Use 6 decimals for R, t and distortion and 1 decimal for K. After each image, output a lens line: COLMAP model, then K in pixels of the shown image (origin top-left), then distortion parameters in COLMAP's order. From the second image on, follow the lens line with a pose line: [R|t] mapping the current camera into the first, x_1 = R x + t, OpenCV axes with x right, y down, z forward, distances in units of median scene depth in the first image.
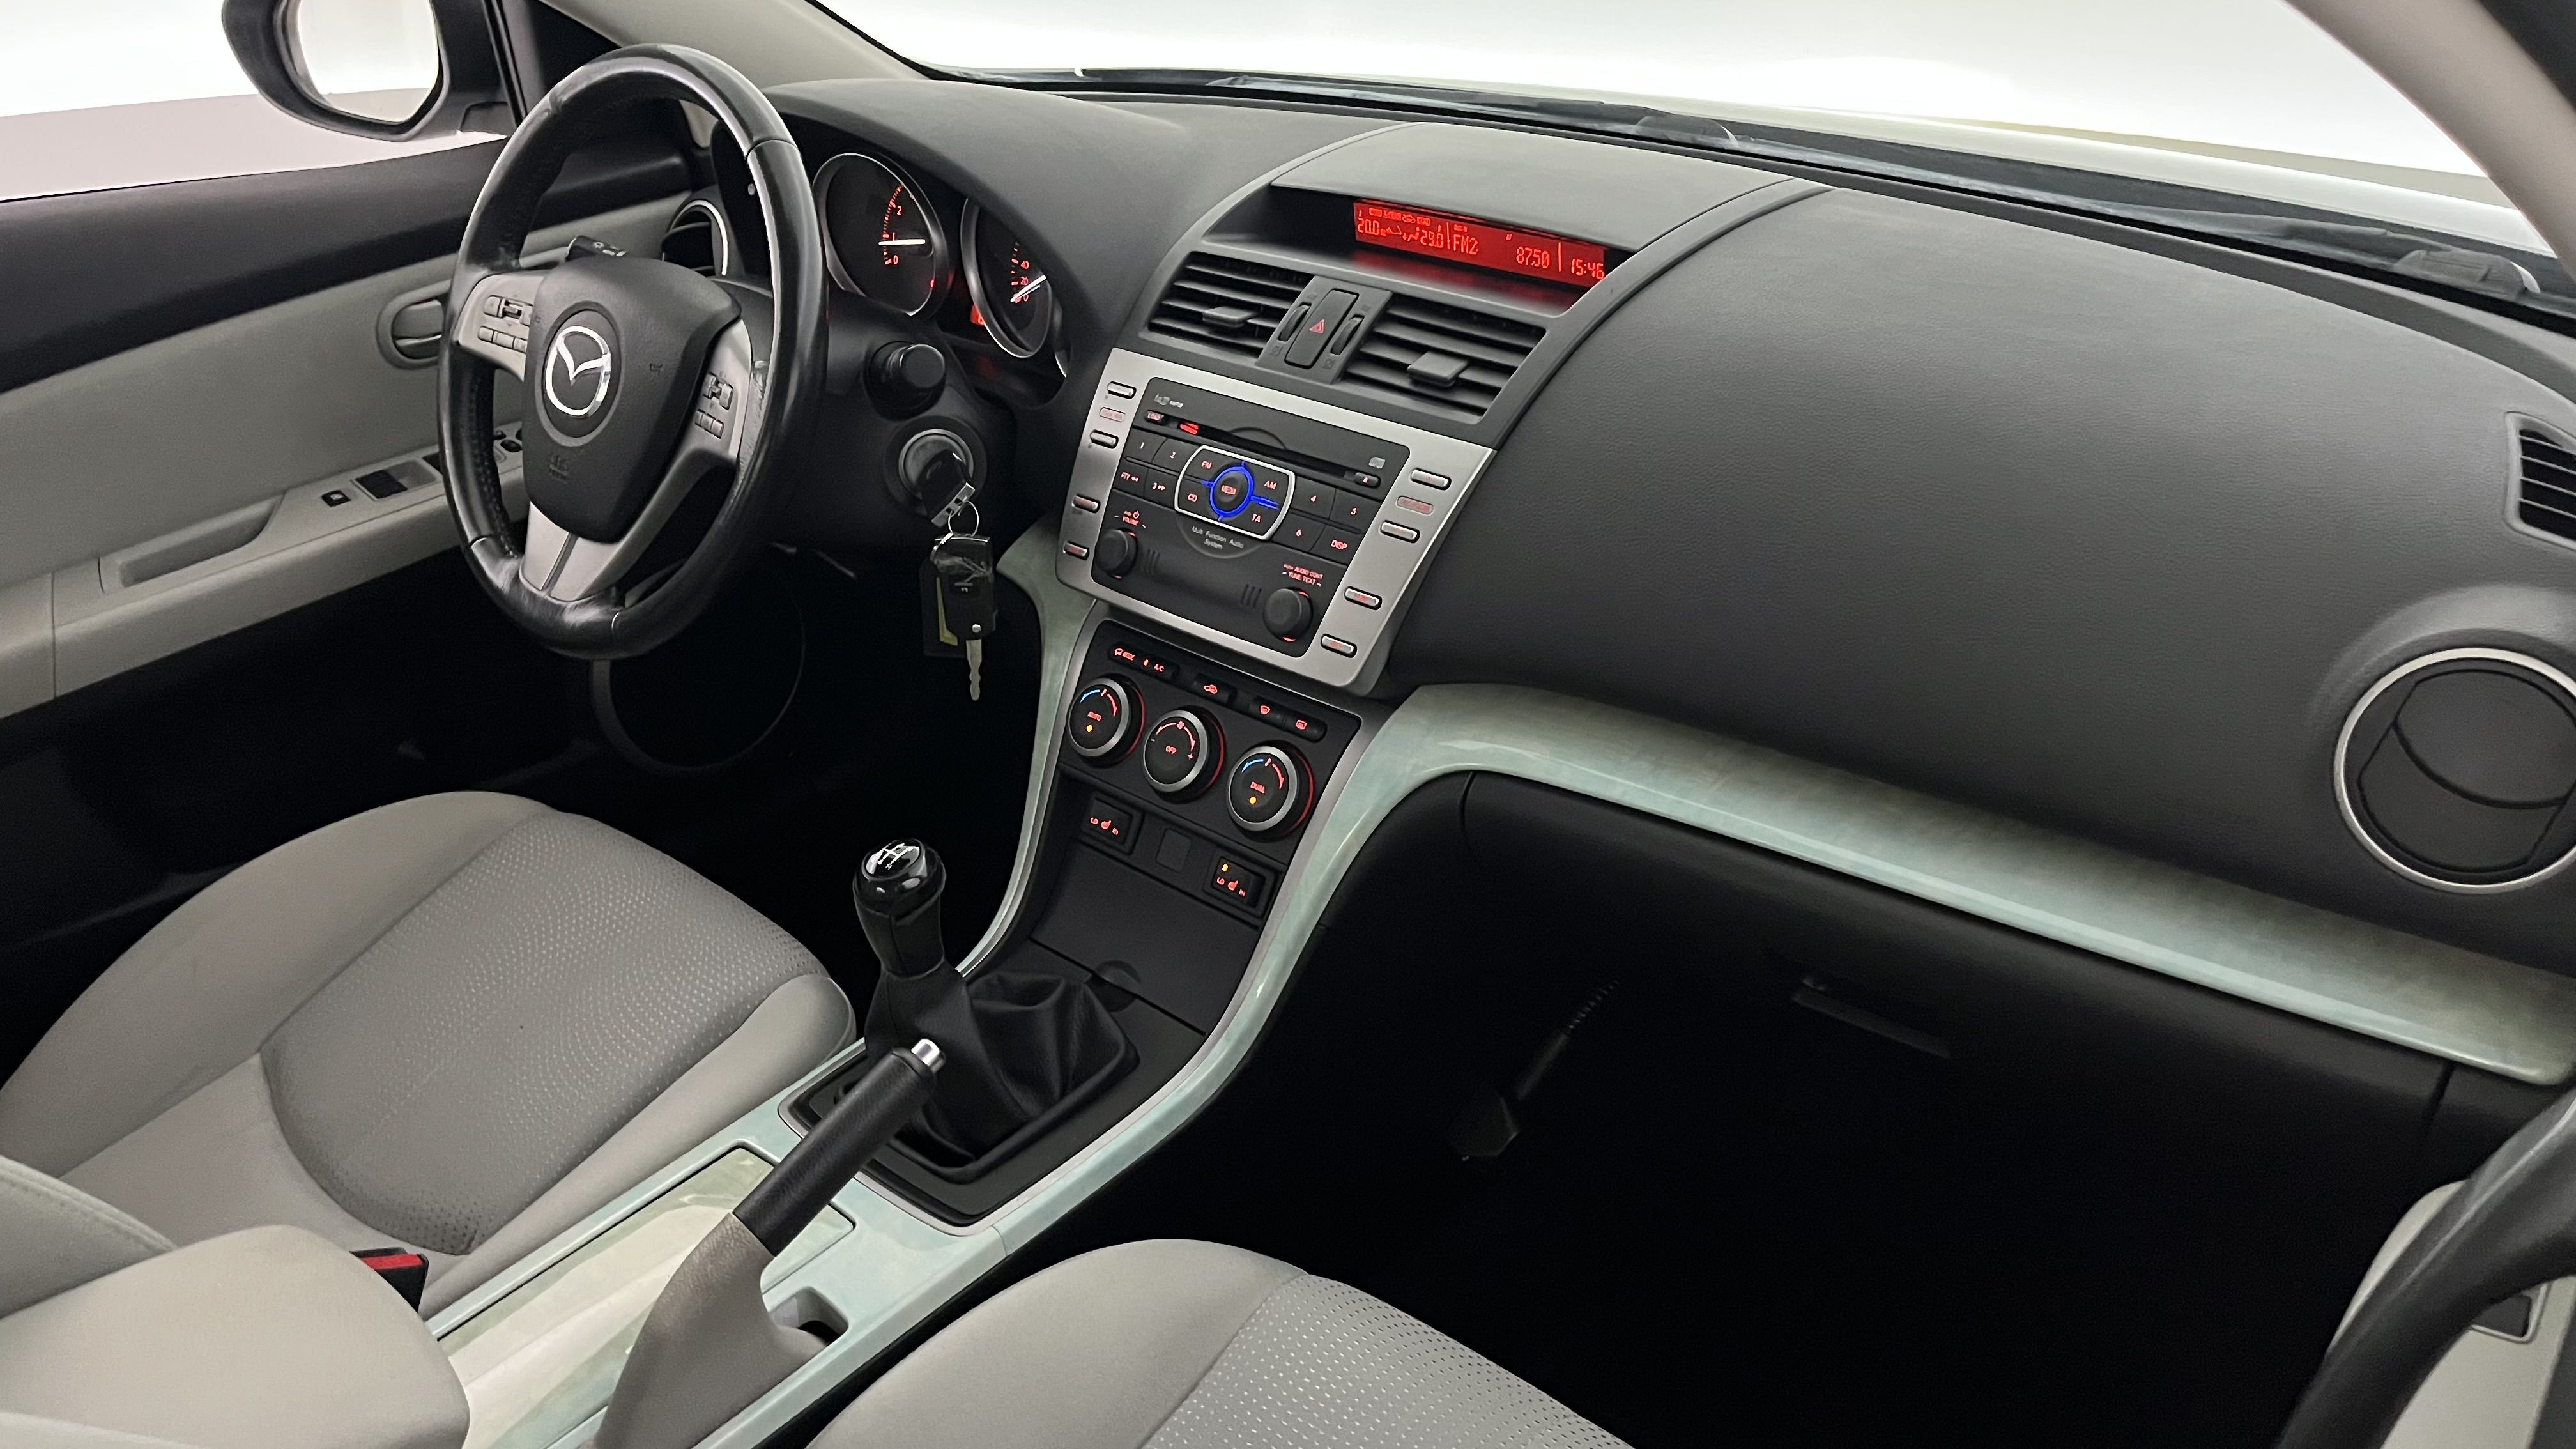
lens RADIAL K [[1878.0, 0, 1291.5], [0, 1878.0, 726.9], [0, 0, 1]] dist [-0.085151, -0.018077]
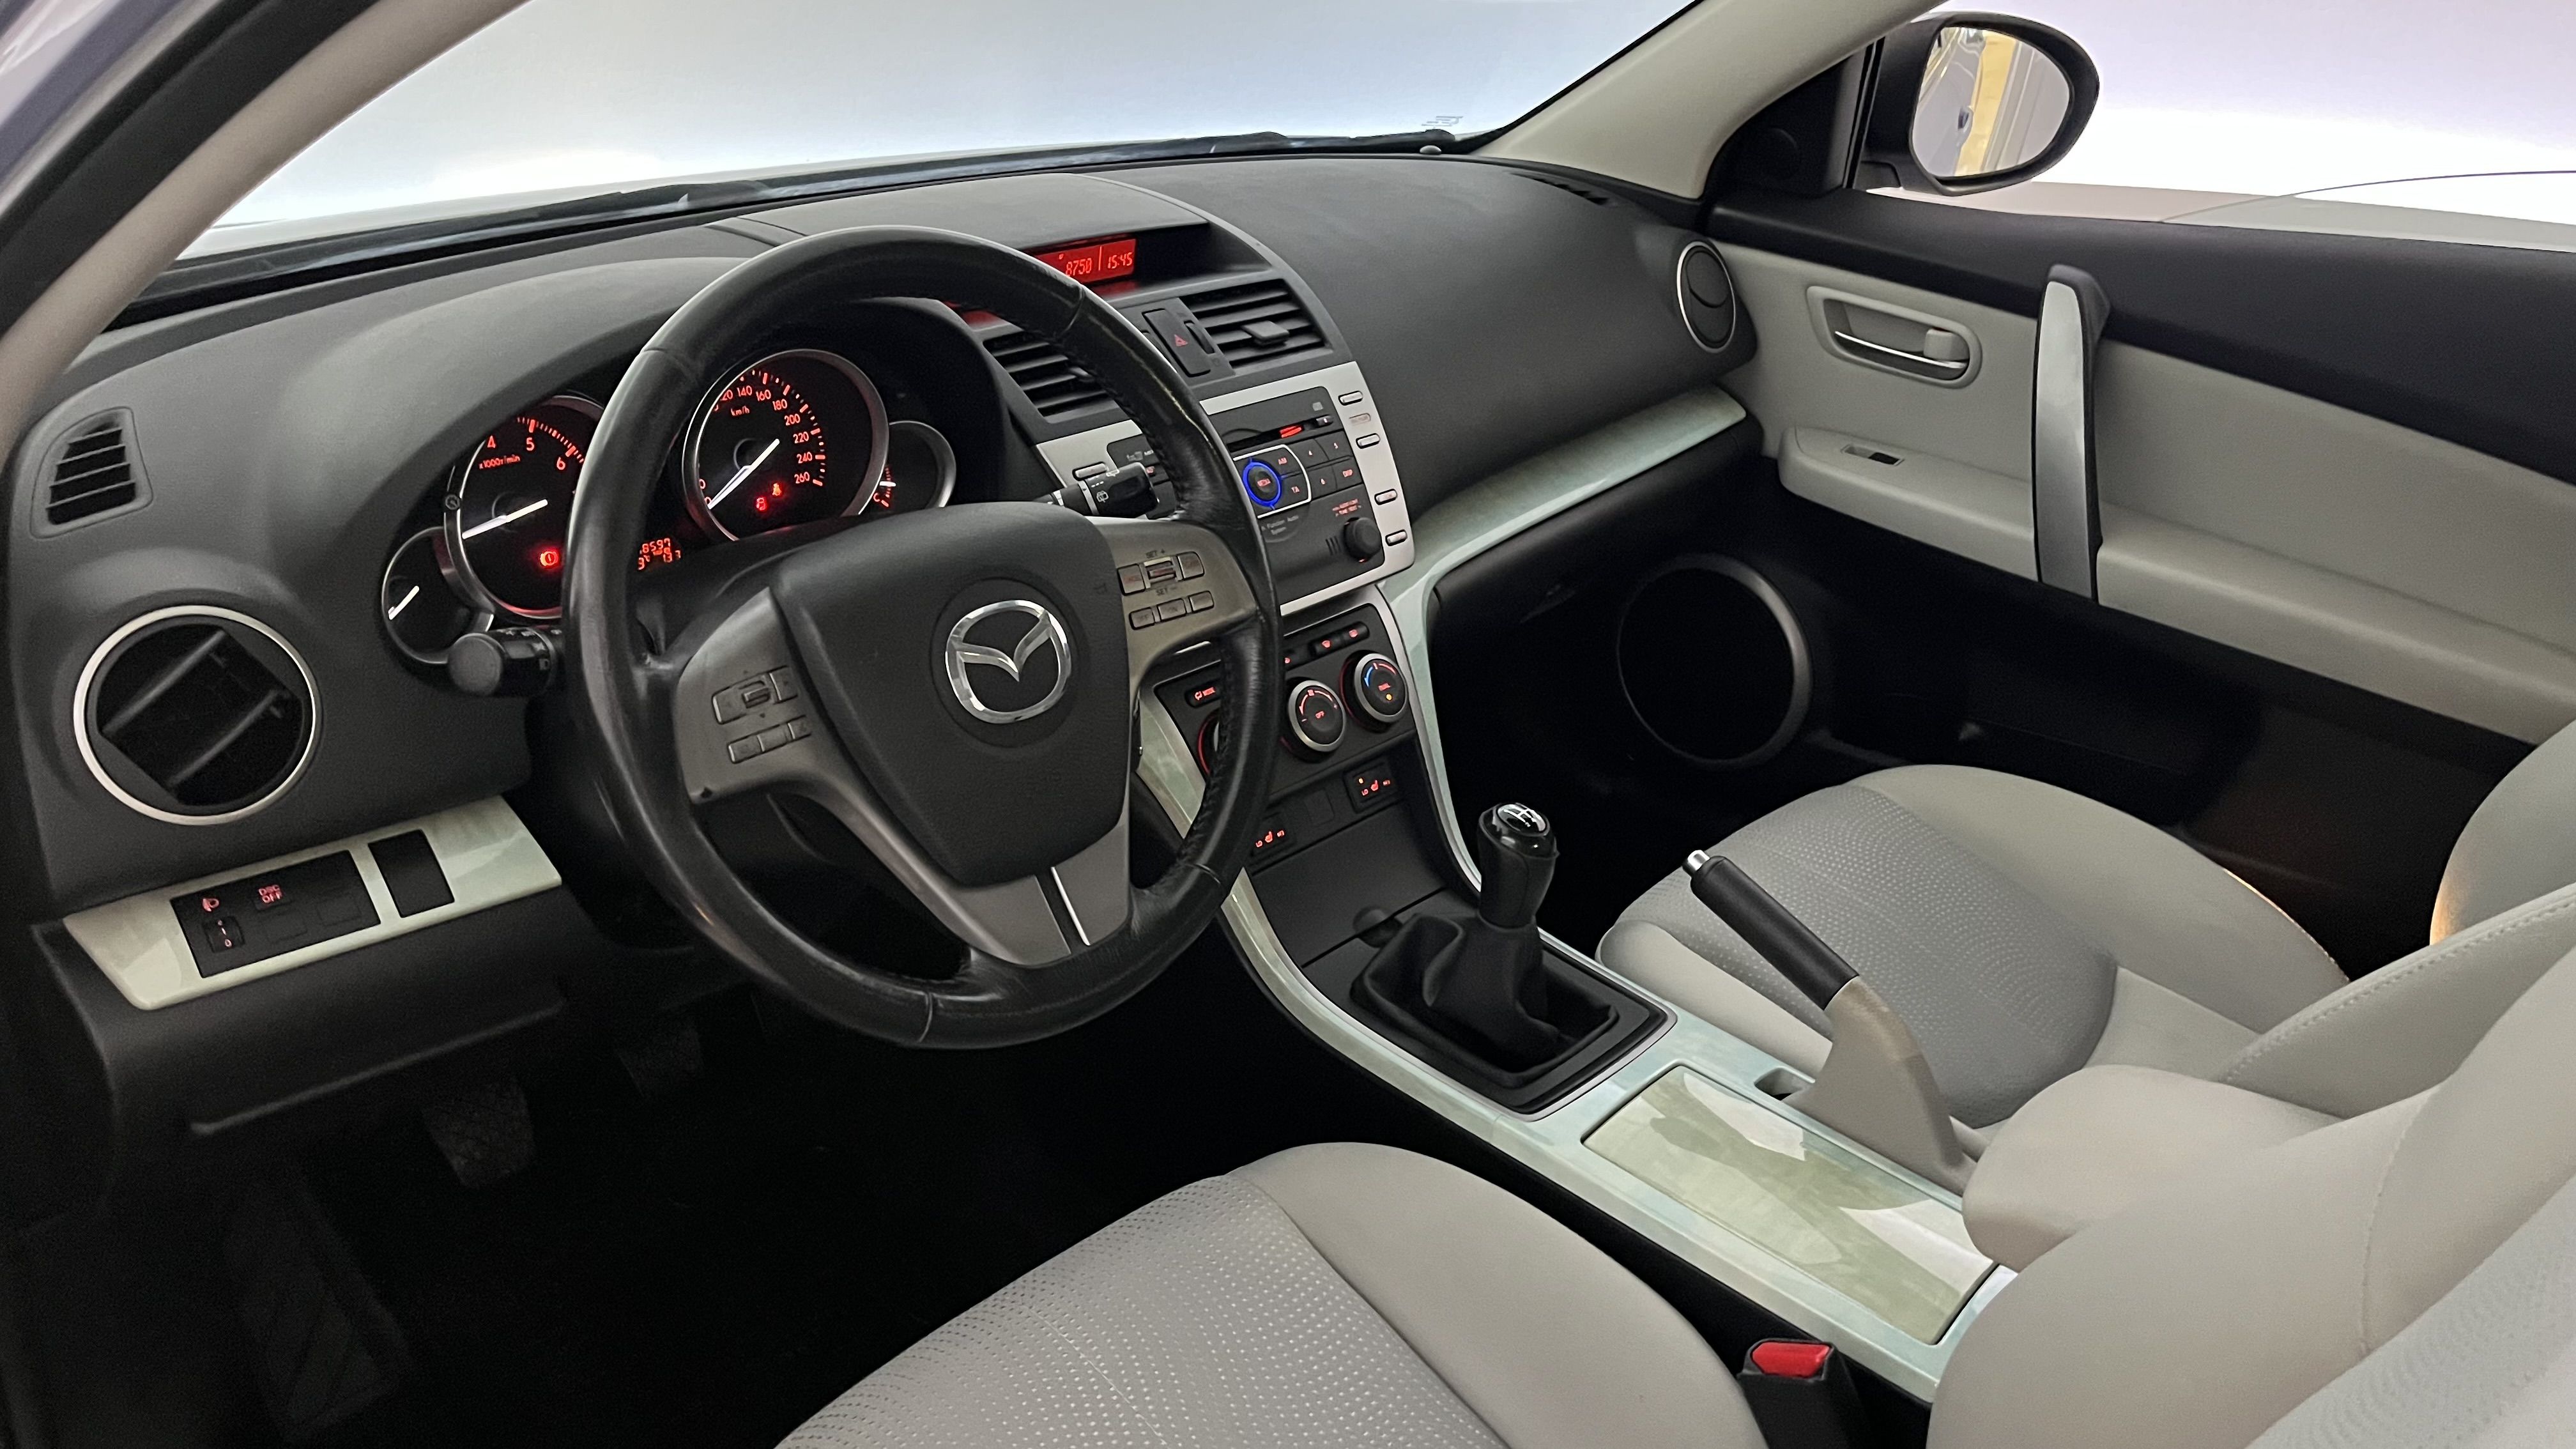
lens RADIAL K [[1878.0, 0, 1291.2], [0, 1878.0, 724.3], [0, 0, 1]] dist [-0.085151, -0.018077]
pose [[0.046021, -0.429657, 0.901819, -1.131084], [0.446756, 0.816312, 0.366121, -0.420837], [-0.893472, 0.386043, 0.229519, 0.801119]]
